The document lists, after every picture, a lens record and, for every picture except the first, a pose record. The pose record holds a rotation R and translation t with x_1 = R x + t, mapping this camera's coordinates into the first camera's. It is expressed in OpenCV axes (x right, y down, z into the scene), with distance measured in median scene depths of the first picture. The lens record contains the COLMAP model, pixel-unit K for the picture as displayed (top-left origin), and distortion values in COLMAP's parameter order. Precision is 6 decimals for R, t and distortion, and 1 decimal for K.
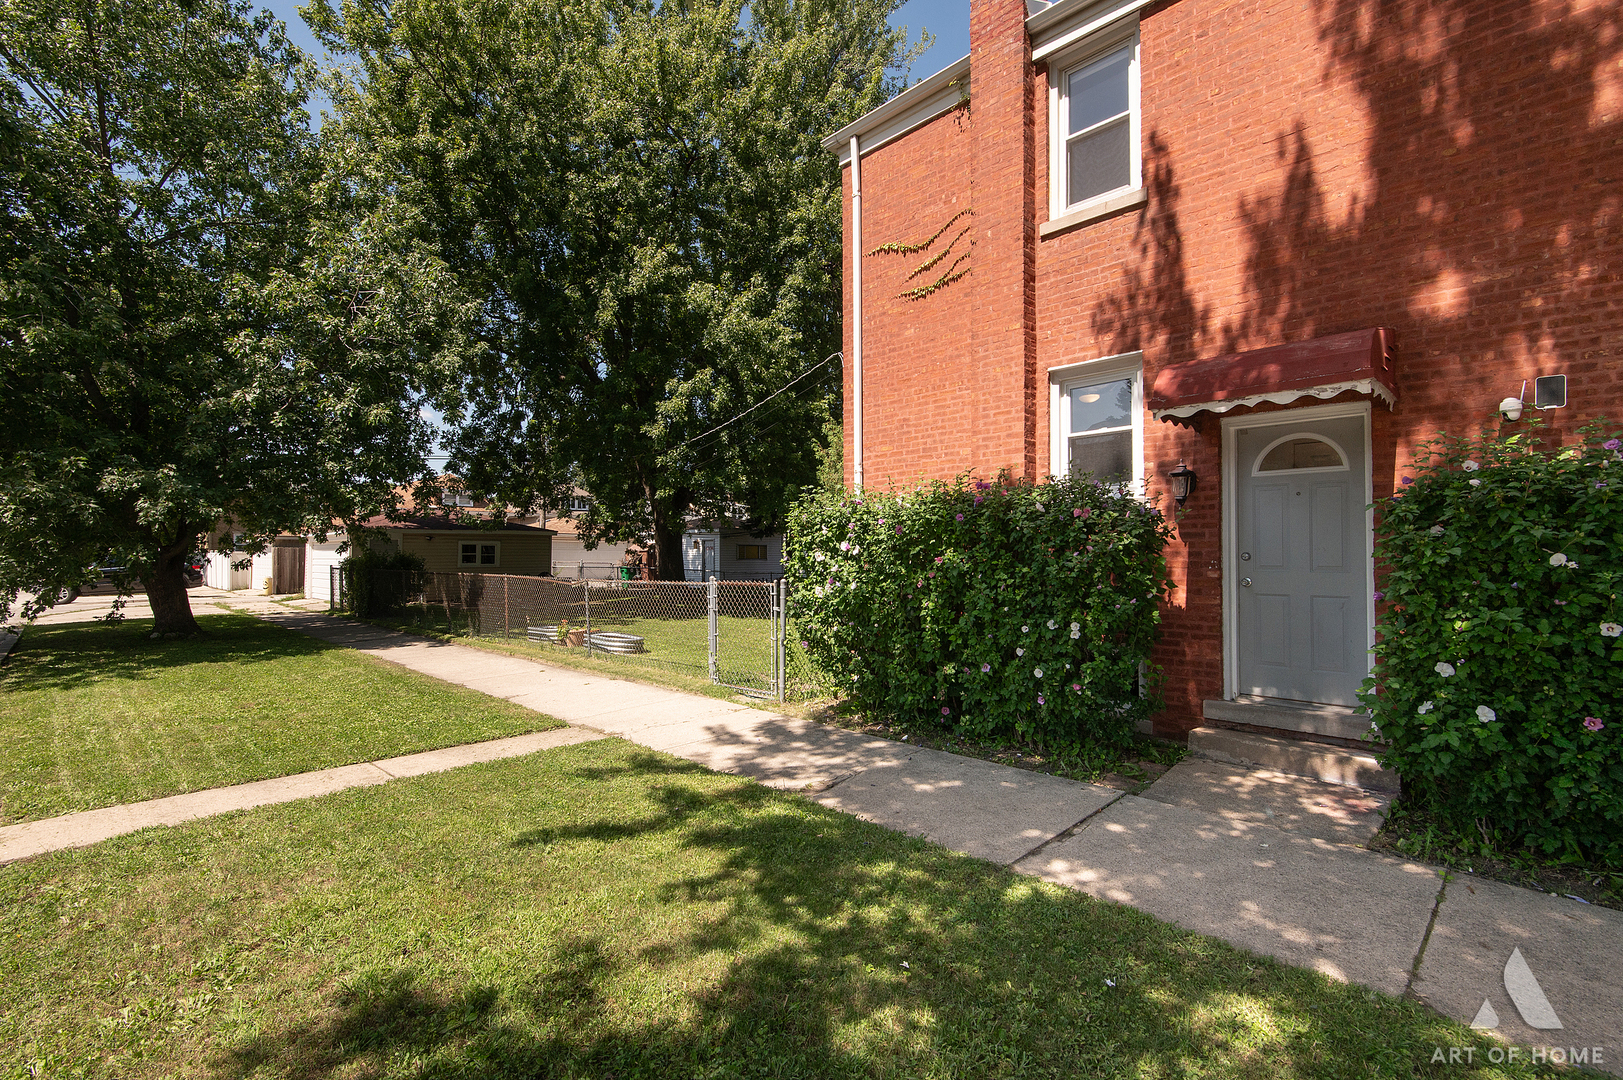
lens RADIAL K [[722.7, 0, 810.3], [0, 722.7, 543.4], [0, 0, 1]] dist [0.007043, -0.004039]
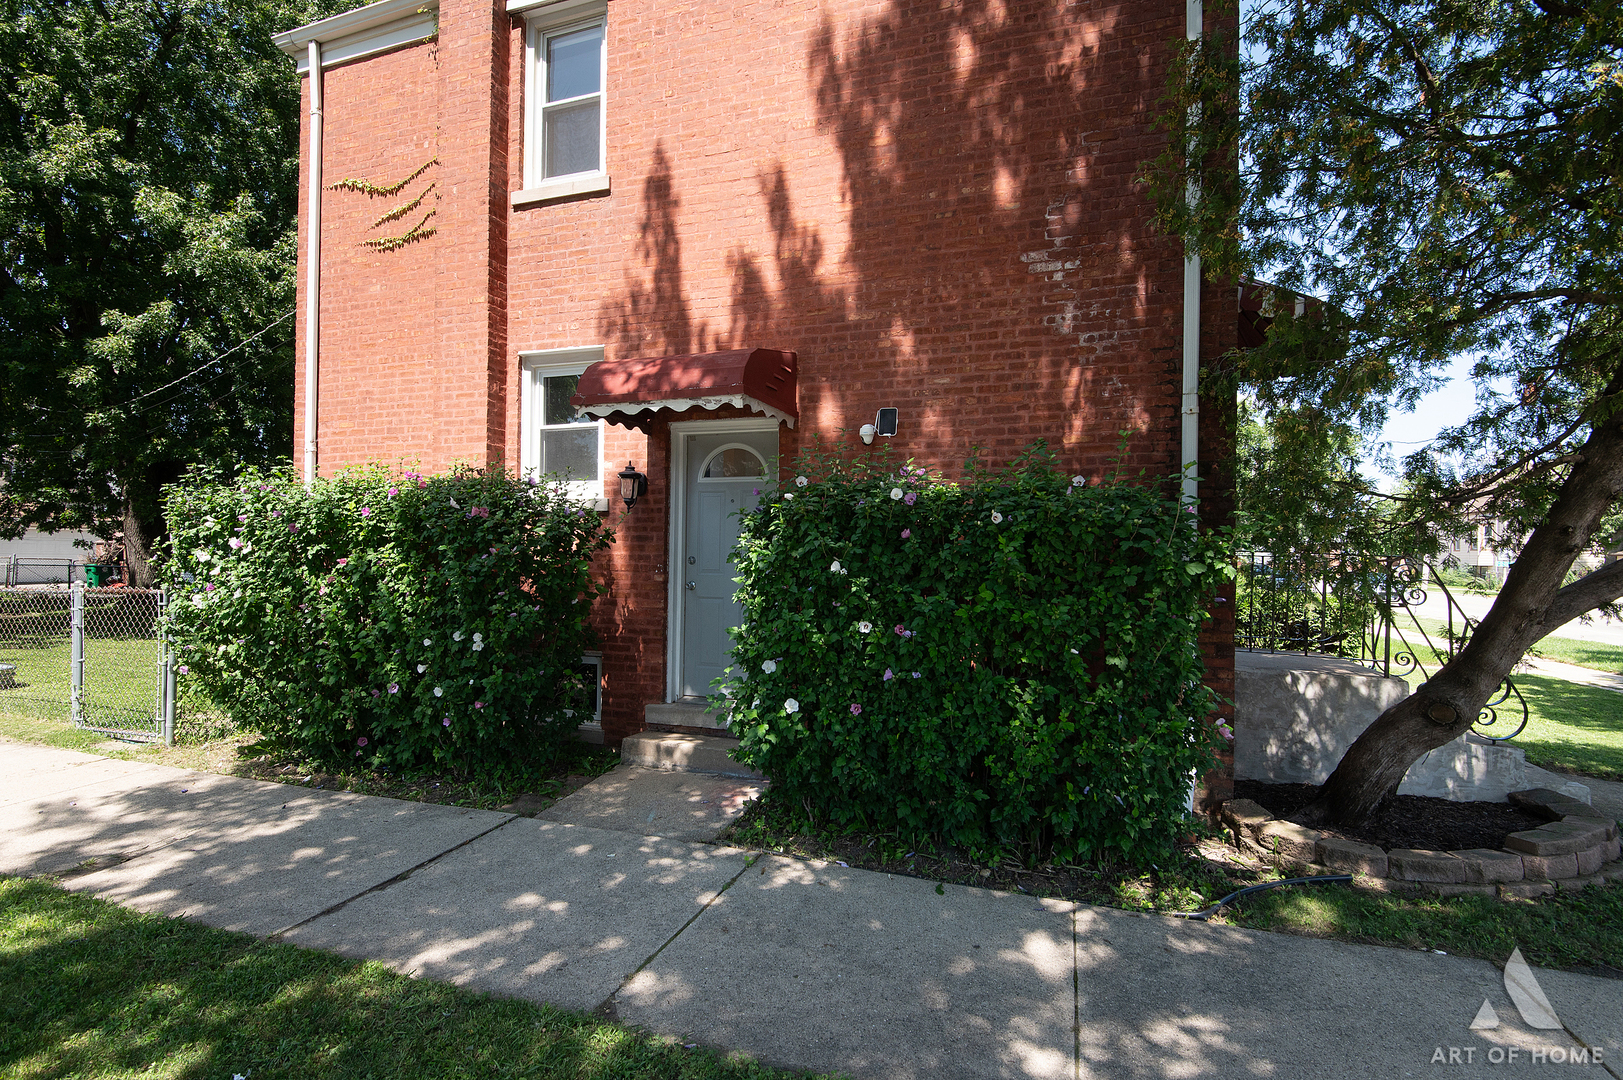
lens RADIAL K [[763.9, 0, 817.8], [0, 763.9, 542.5], [0, 0, 1]] dist [-0.007786, -0.007052]
pose [[0.886604, 0.017615, 0.462193, 0.222080], [-0.018441, 0.999826, -0.002730, -0.006067], [-0.462161, -0.006102, 0.886775, -0.024852]]
